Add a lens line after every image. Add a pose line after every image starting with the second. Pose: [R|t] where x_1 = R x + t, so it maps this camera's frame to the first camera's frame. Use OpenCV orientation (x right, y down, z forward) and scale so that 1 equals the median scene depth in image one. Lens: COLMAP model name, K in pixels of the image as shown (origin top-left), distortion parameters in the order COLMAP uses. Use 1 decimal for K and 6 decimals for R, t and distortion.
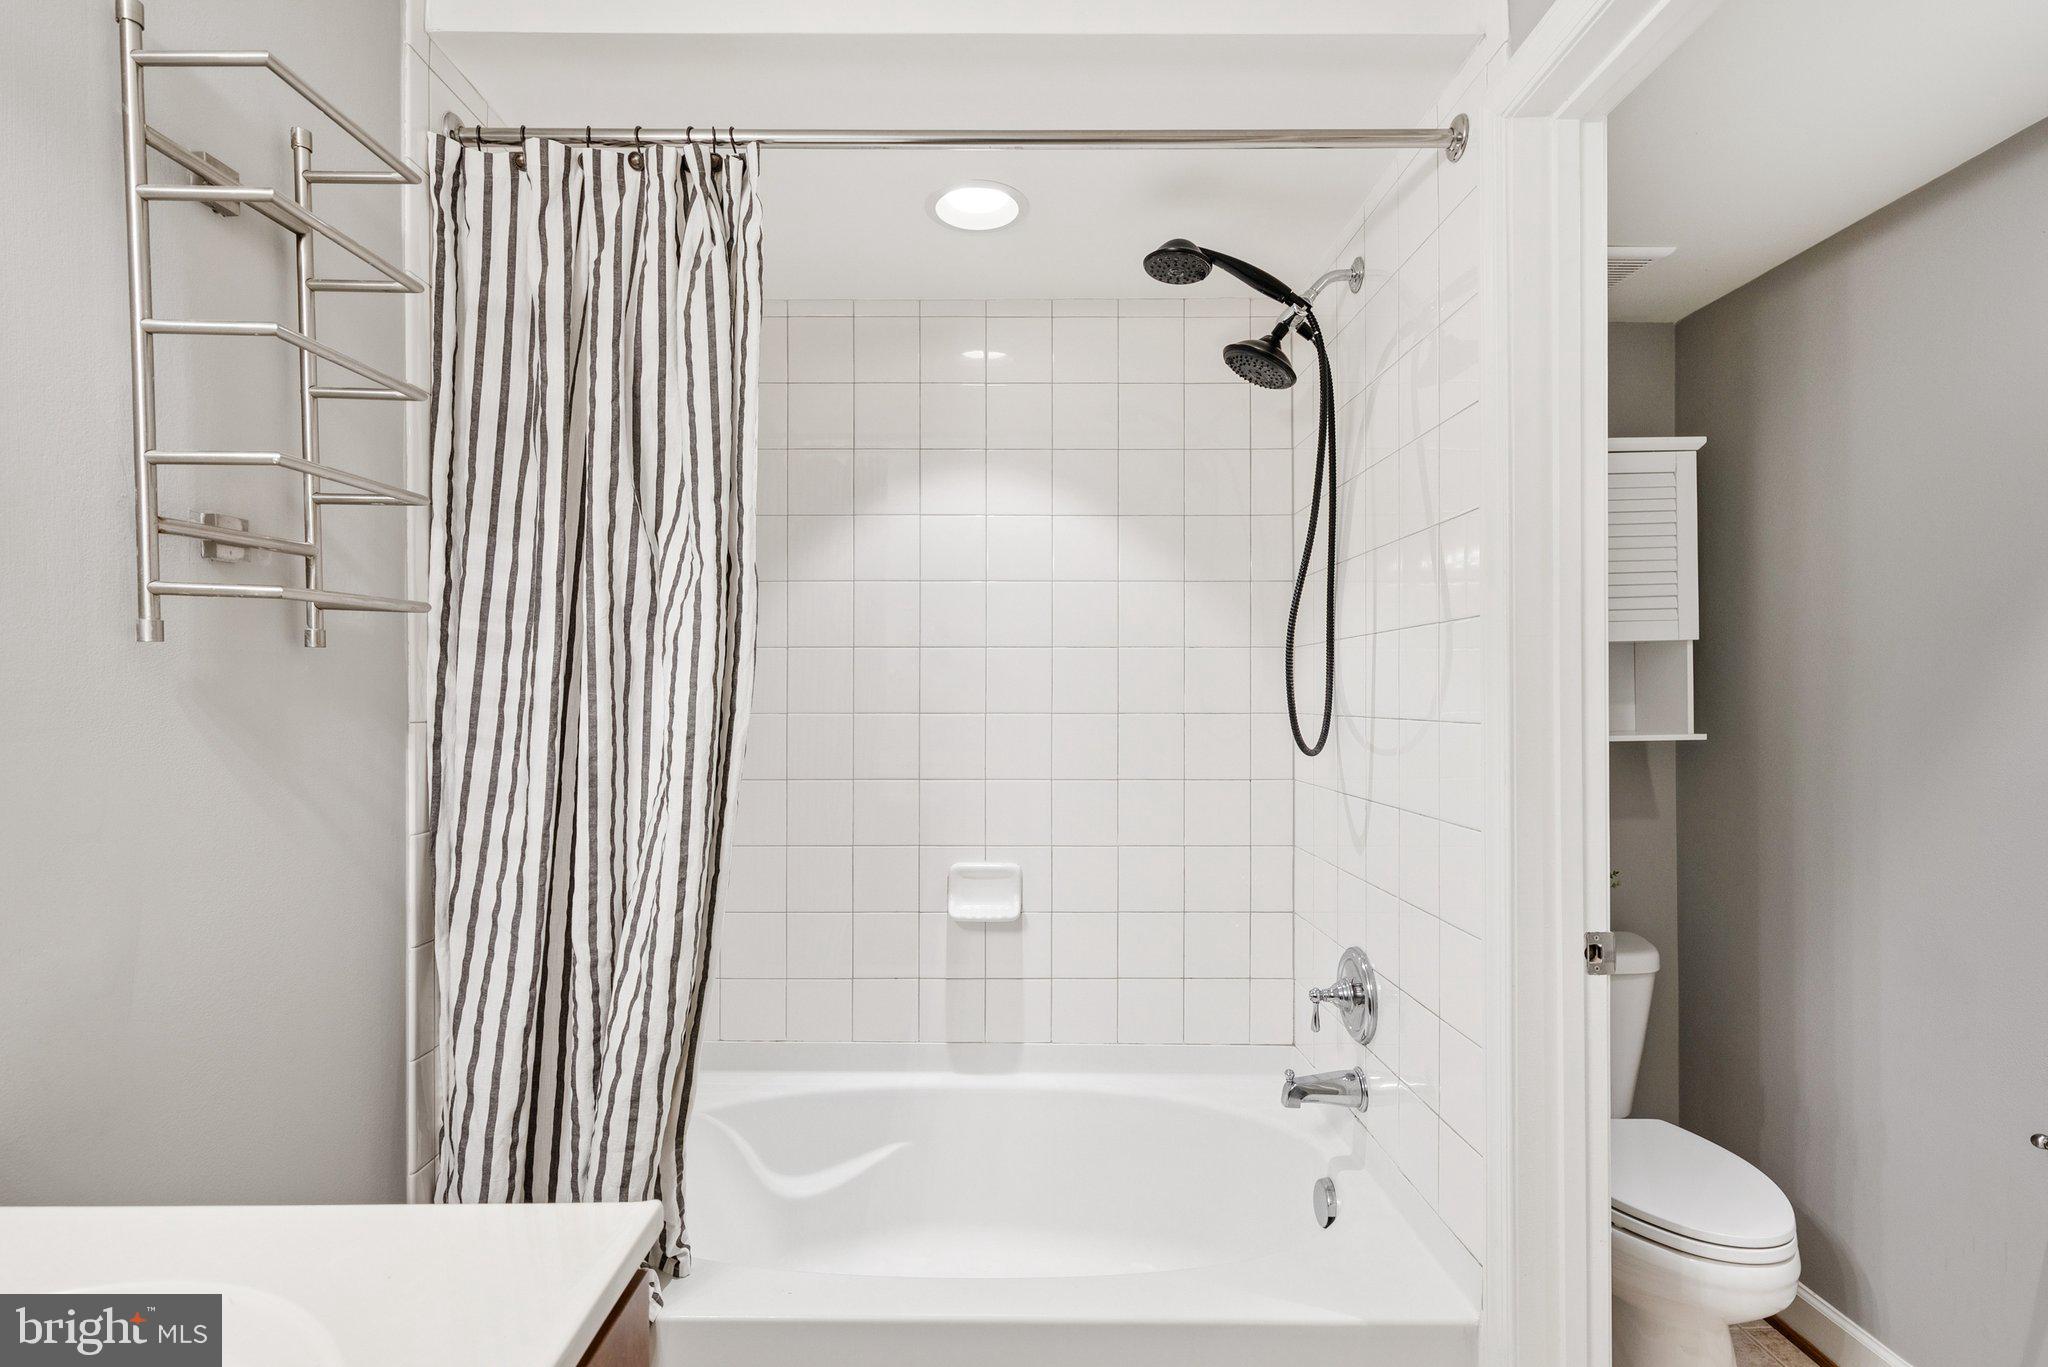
lens RADIAL K [[1000.2, 0, 1024.7], [0, 1000.2, 708.0], [0, 0, 1]] dist [0.004554, 0.000703]
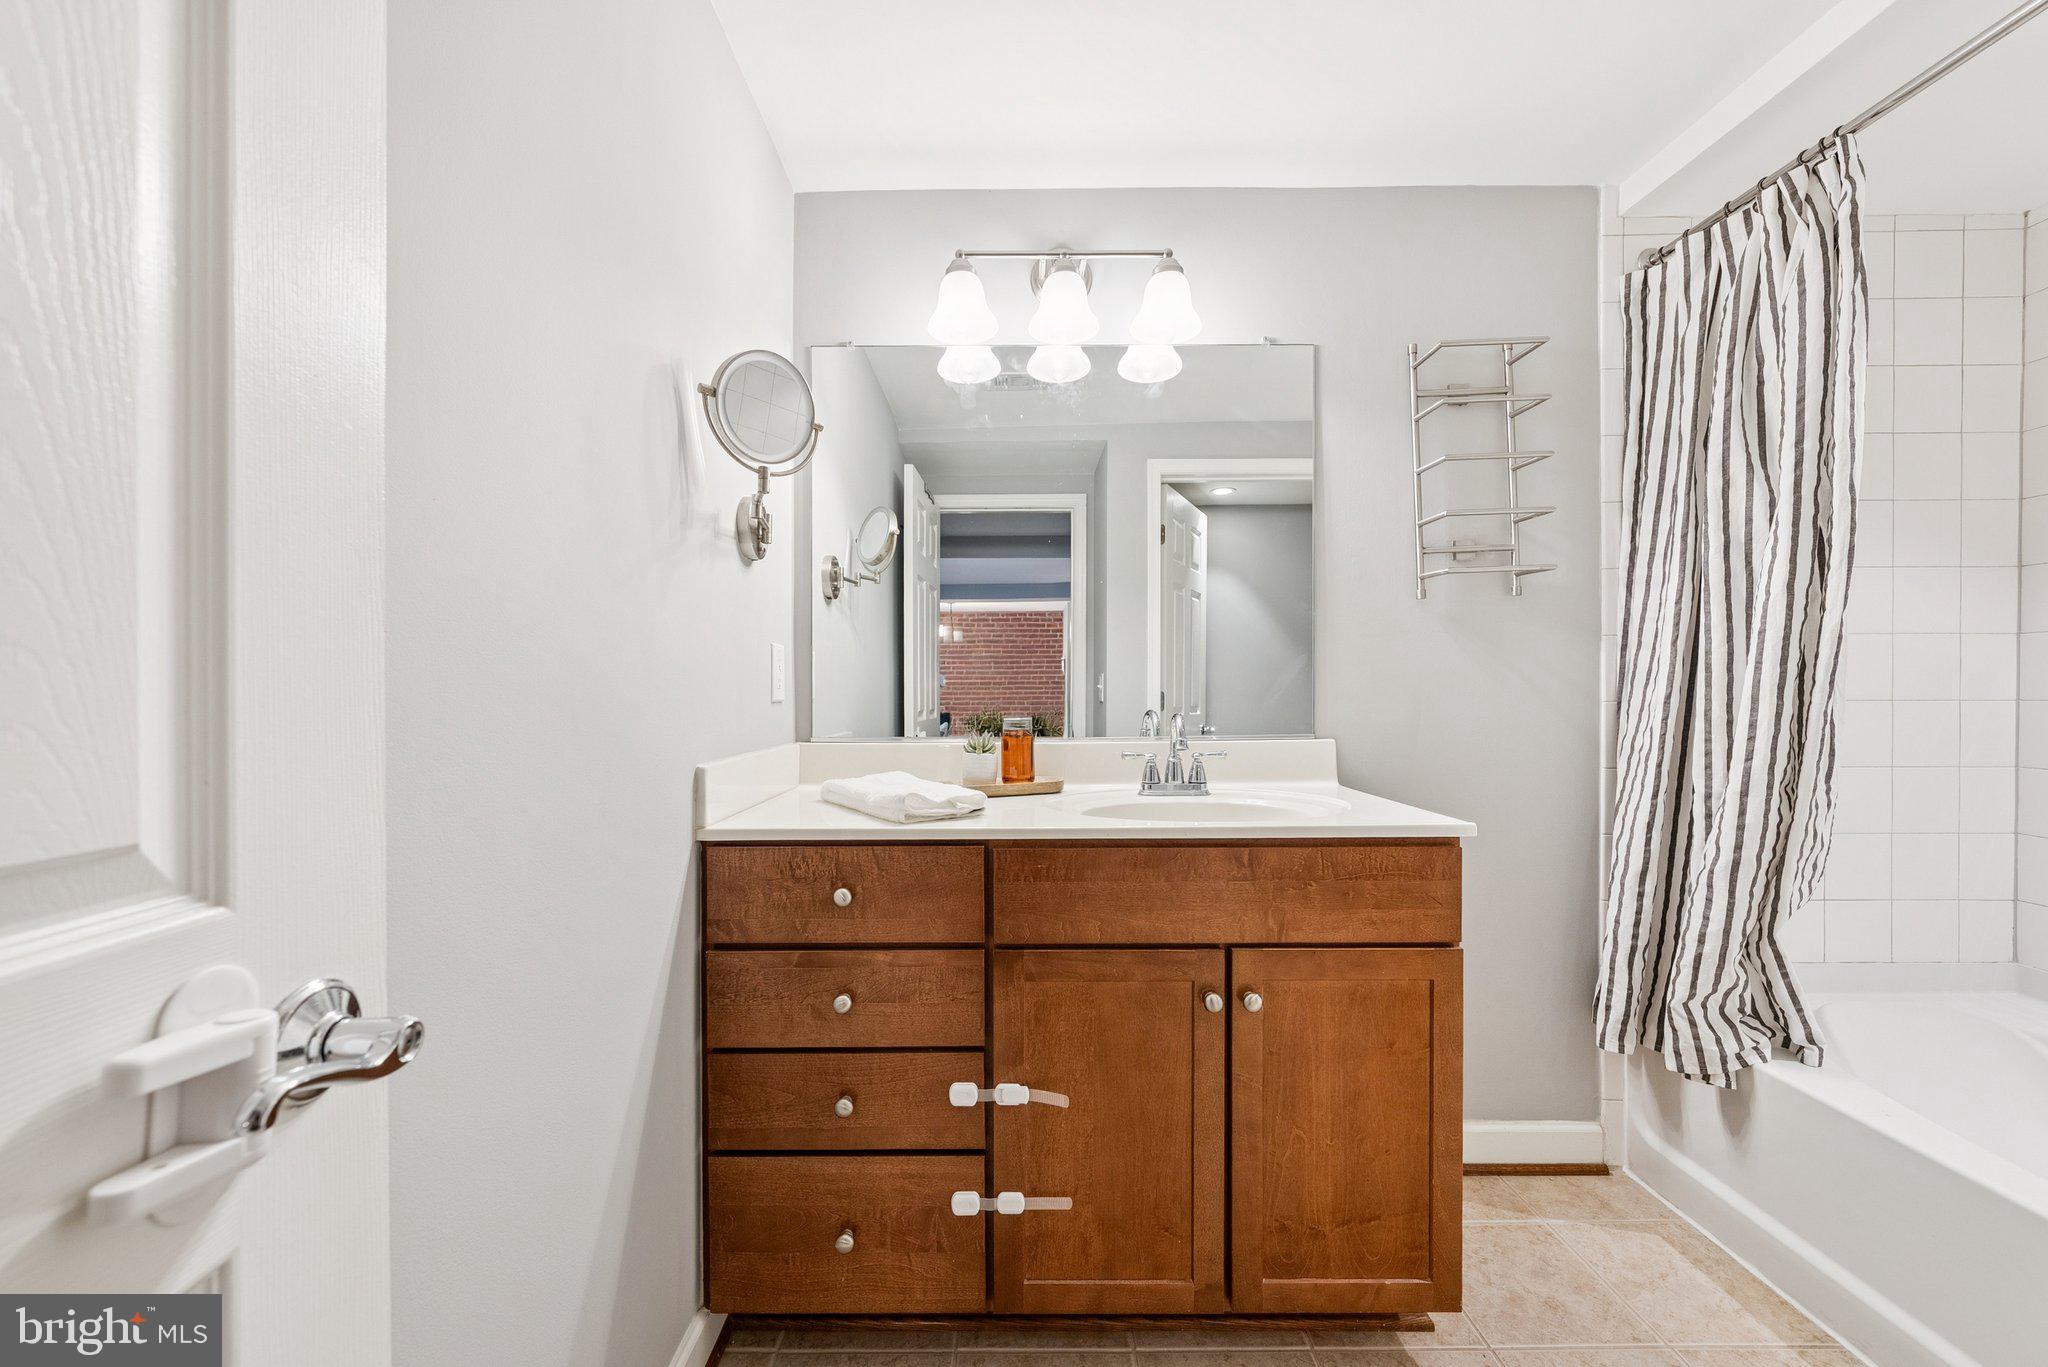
lens RADIAL K [[754.6, 0, 1010.5], [0, 754.6, 686.6], [0, 0, 1]] dist [-0.000913, -0.000161]
pose [[-0.011182, 0.002856, -0.999933, 0.673175], [0.001142, 0.999995, 0.002843, 0.096772], [0.999937, -0.001110, -0.011185, 0.011863]]
